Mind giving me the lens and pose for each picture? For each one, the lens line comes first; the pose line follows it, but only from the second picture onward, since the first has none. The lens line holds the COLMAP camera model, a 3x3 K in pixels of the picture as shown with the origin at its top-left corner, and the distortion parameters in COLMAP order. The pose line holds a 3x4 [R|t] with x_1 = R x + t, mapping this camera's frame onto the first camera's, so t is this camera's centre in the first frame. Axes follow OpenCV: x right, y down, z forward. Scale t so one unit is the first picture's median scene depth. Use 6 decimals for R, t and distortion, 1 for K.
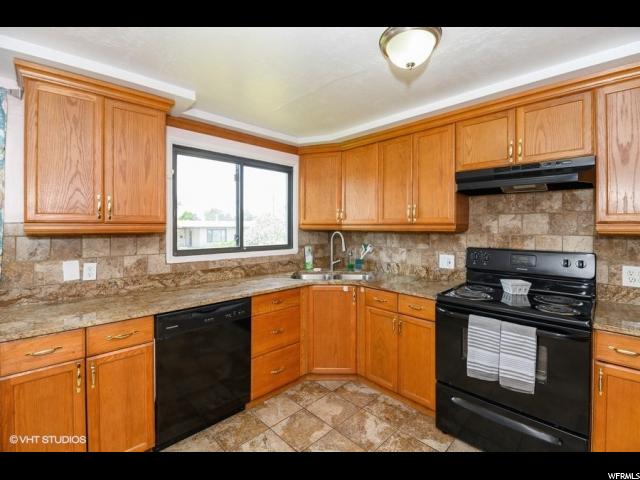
lens RADIAL K [[286.8, 0, 321.7], [0, 286.8, 227.4], [0, 0, 1]] dist [-0.014445, -0.000492]
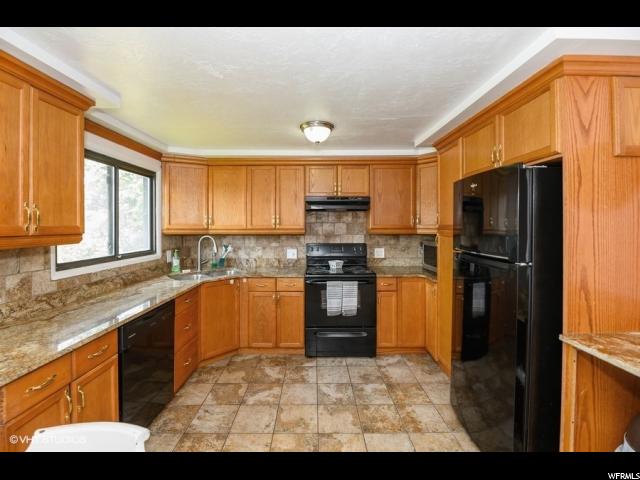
lens RADIAL K [[285.0, 0, 319.1], [0, 285.0, 223.8], [0, 0, 1]] dist [-0.017718, -0.000473]
pose [[0.691501, 0.000126, 0.722376, -0.570137], [0.005243, 0.999973, -0.005194, -0.030607], [-0.722357, 0.007379, 0.691481, -0.136875]]
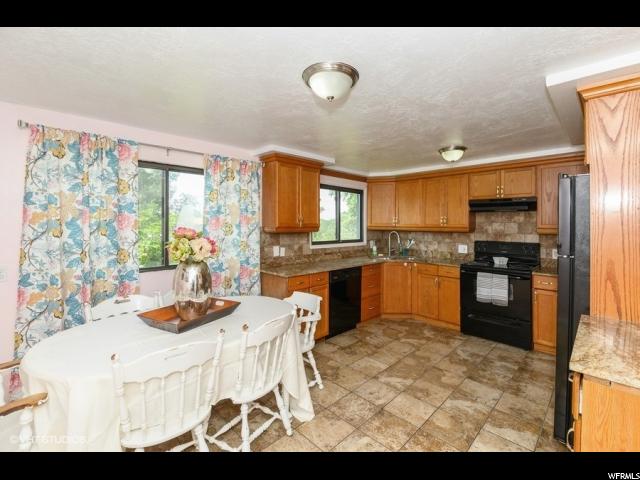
lens RADIAL K [[292.0, 0, 319.9], [0, 292.0, 220.8], [0, 0, 1]] dist [-0.012066, -0.000670]
pose [[0.999973, 0.004421, 0.005896, -0.470888], [-0.004334, 0.999883, -0.014691, -0.023688], [-0.005960, 0.014665, 0.999875, -0.815819]]
